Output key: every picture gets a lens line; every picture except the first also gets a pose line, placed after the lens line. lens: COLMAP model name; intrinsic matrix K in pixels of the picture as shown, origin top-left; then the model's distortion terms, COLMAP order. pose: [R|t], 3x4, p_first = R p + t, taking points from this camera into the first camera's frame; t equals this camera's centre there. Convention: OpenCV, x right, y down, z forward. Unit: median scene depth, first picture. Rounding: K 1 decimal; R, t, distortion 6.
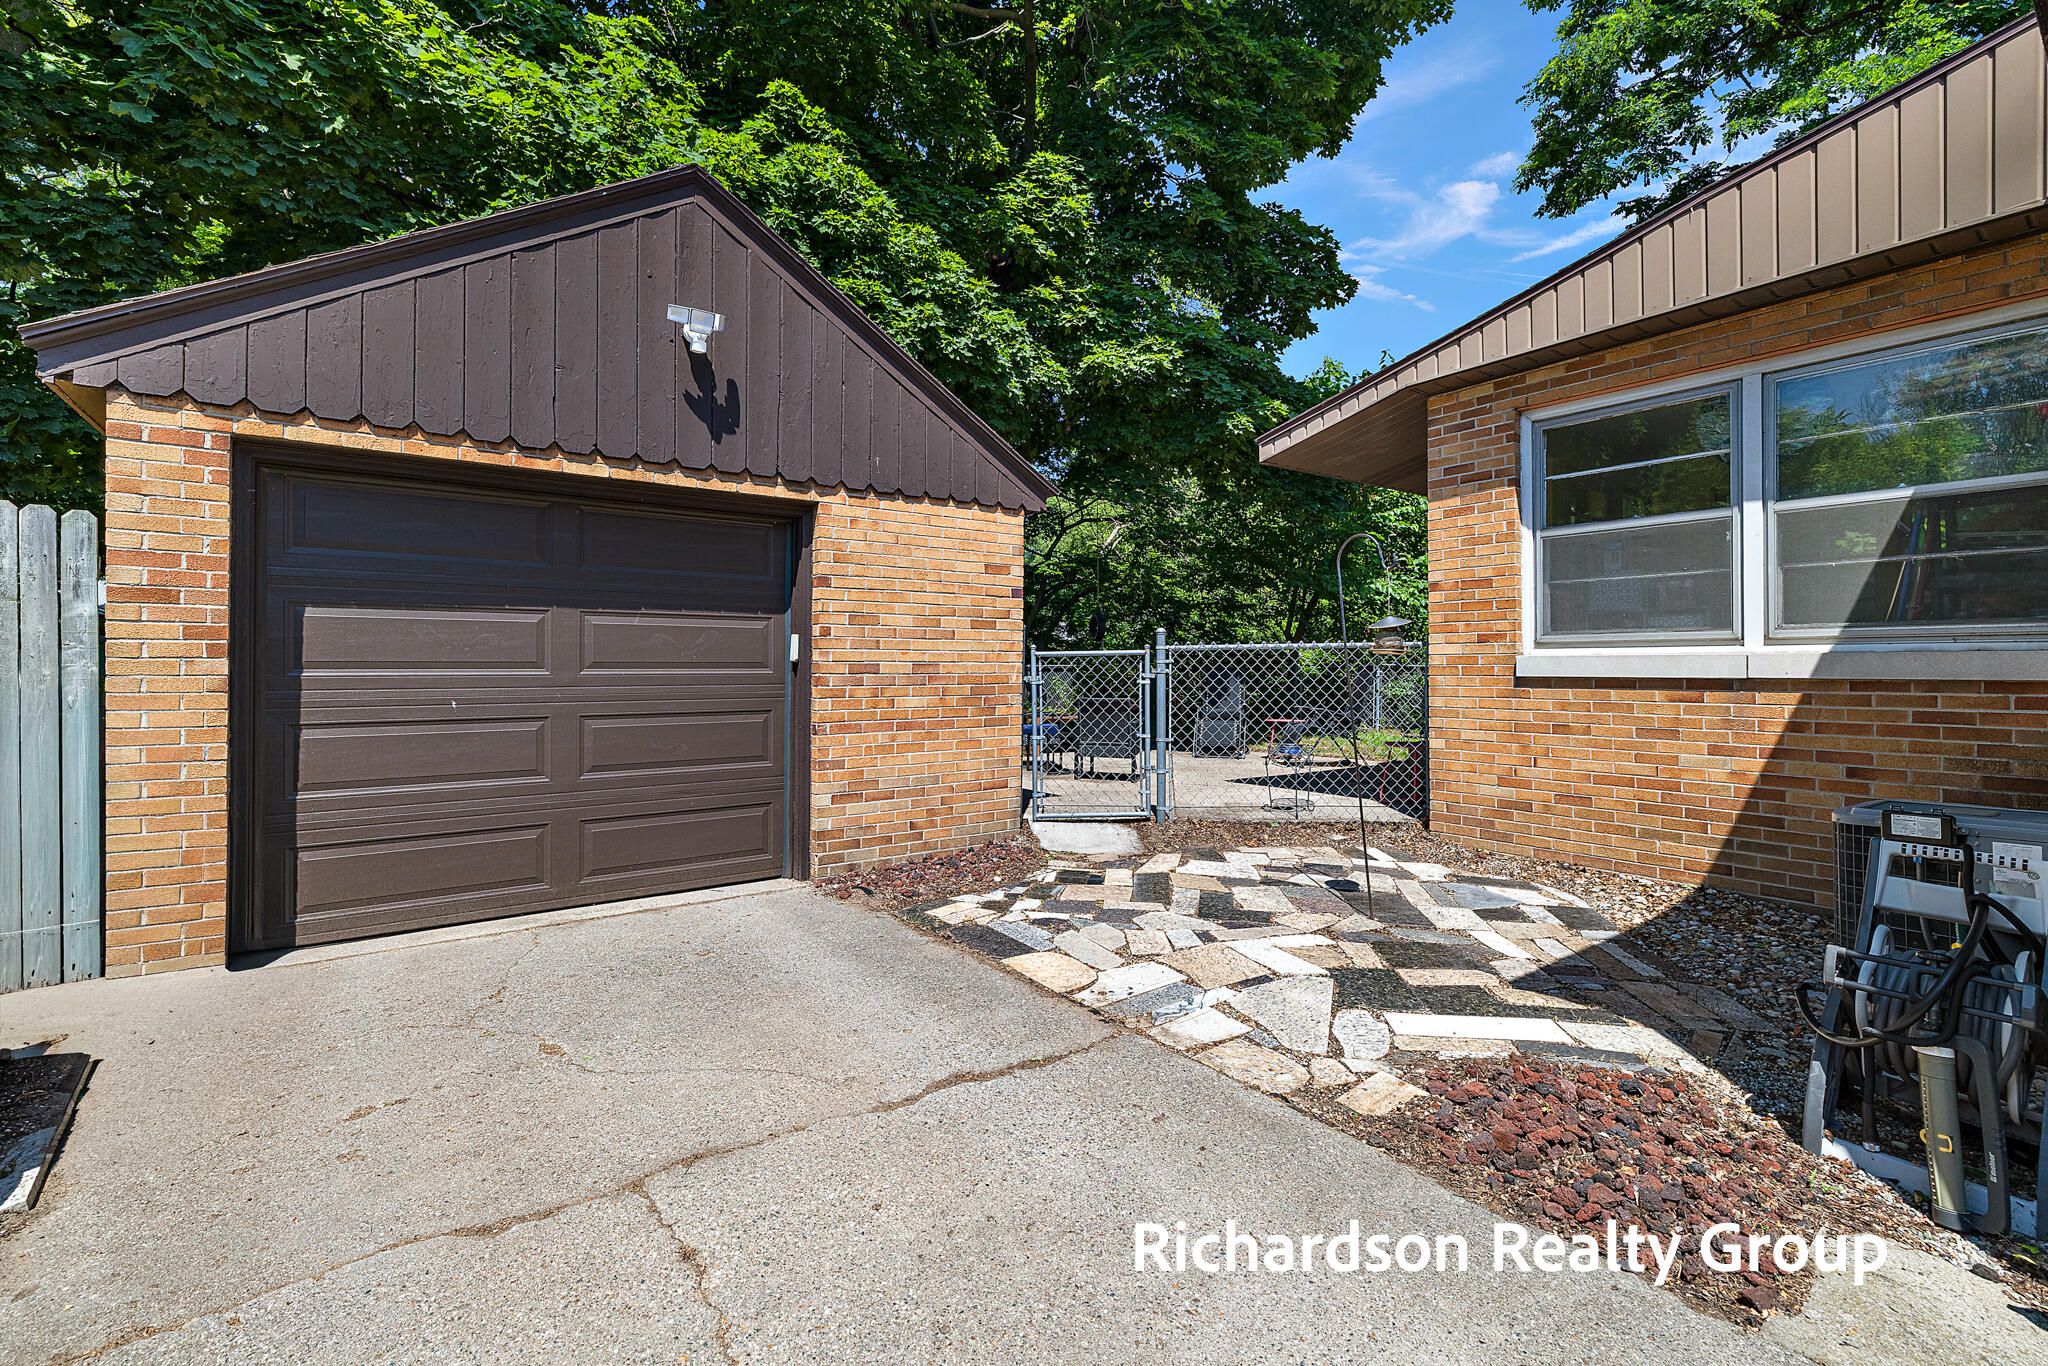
lens RADIAL K [[897.4, 0, 1020.7], [0, 897.4, 669.5], [0, 0, 1]] dist [-0.001159, 0.000337]
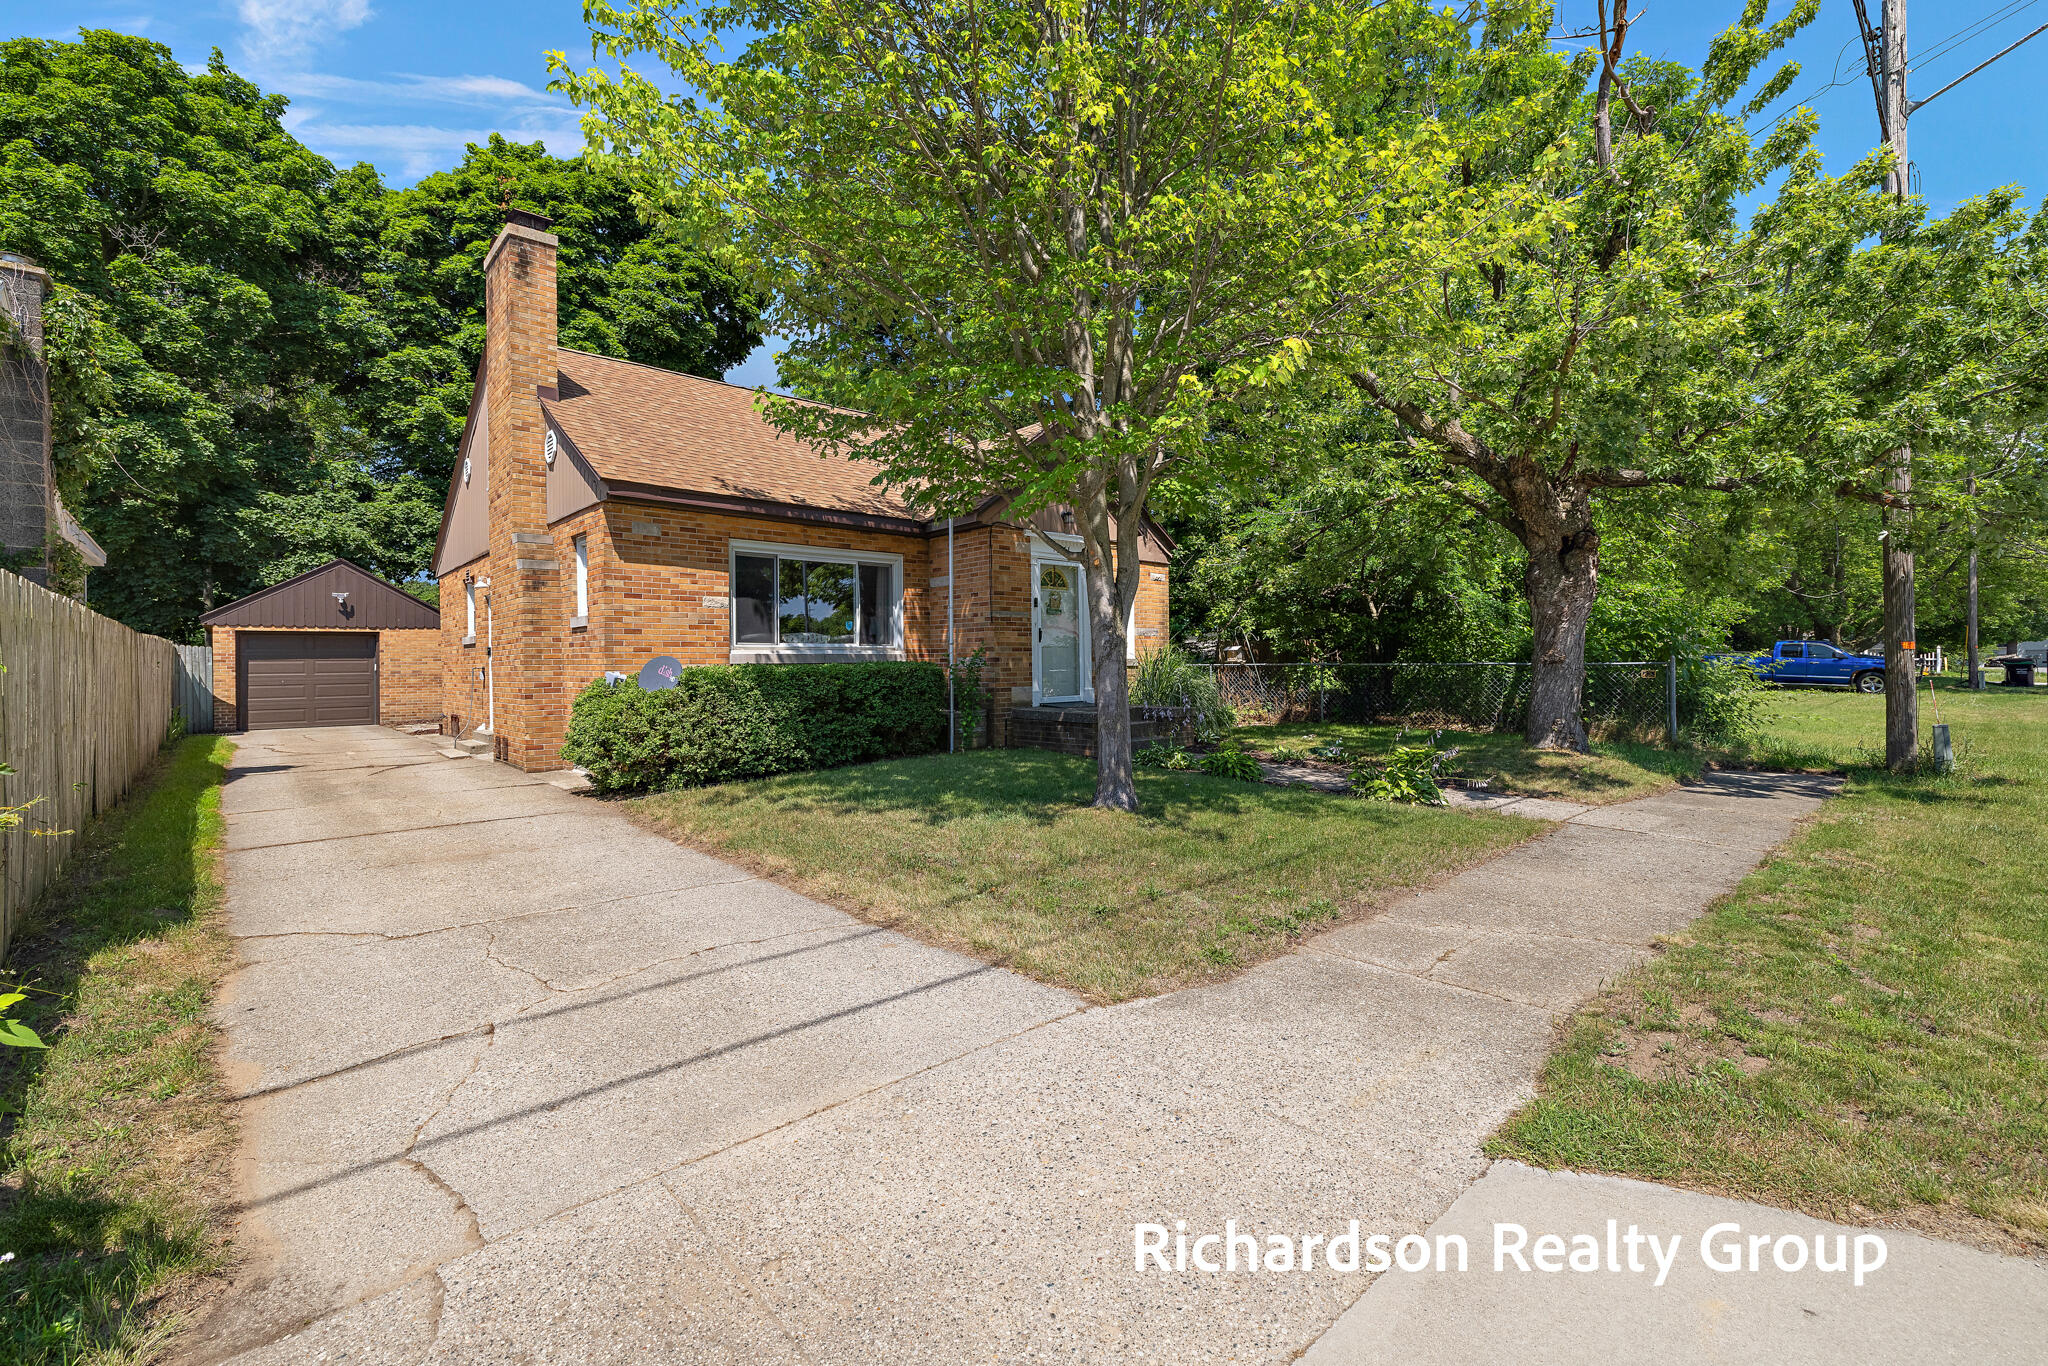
lens RADIAL K [[897.4, 0, 1031.3], [0, 897.4, 662.4], [0, 0, 1]] dist [-0.001159, 0.000337]
pose [[0.995317, -0.008520, 0.096291, 2.332103], [0.008170, 0.999959, 0.004027, -0.039188], [-0.096321, -0.003222, 0.995345, -3.352063]]
